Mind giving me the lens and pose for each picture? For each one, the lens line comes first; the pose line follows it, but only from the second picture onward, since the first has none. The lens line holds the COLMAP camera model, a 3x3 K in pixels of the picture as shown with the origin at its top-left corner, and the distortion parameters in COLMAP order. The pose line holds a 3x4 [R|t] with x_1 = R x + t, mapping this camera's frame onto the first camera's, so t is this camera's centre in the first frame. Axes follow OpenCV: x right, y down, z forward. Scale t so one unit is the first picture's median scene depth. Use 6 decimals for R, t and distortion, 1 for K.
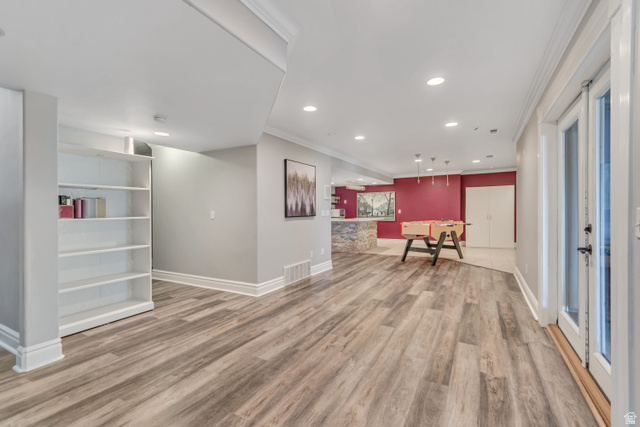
lens RADIAL K [[288.2, 0, 326.5], [0, 288.2, 216.1], [0, 0, 1]] dist [-0.001637, 0.000080]
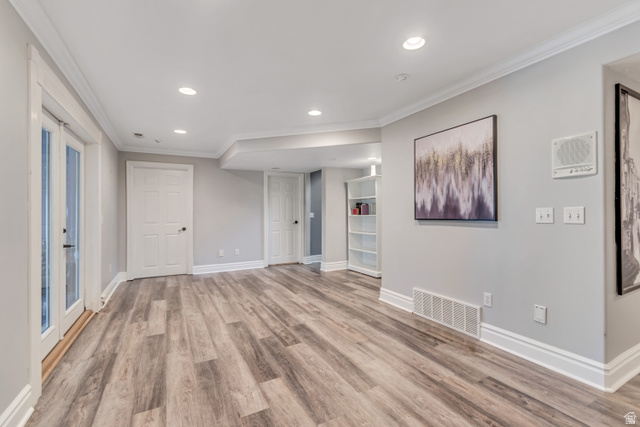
lens RADIAL K [[288.2, 0, 321.0], [0, 288.2, 211.0], [0, 0, 1]] dist [-0.001637, 0.000080]
pose [[-0.555675, 0.011564, -0.831319, 0.854277], [0.001534, 0.999916, 0.012885, -0.039404], [0.831398, 0.005885, -0.555646, 1.735533]]
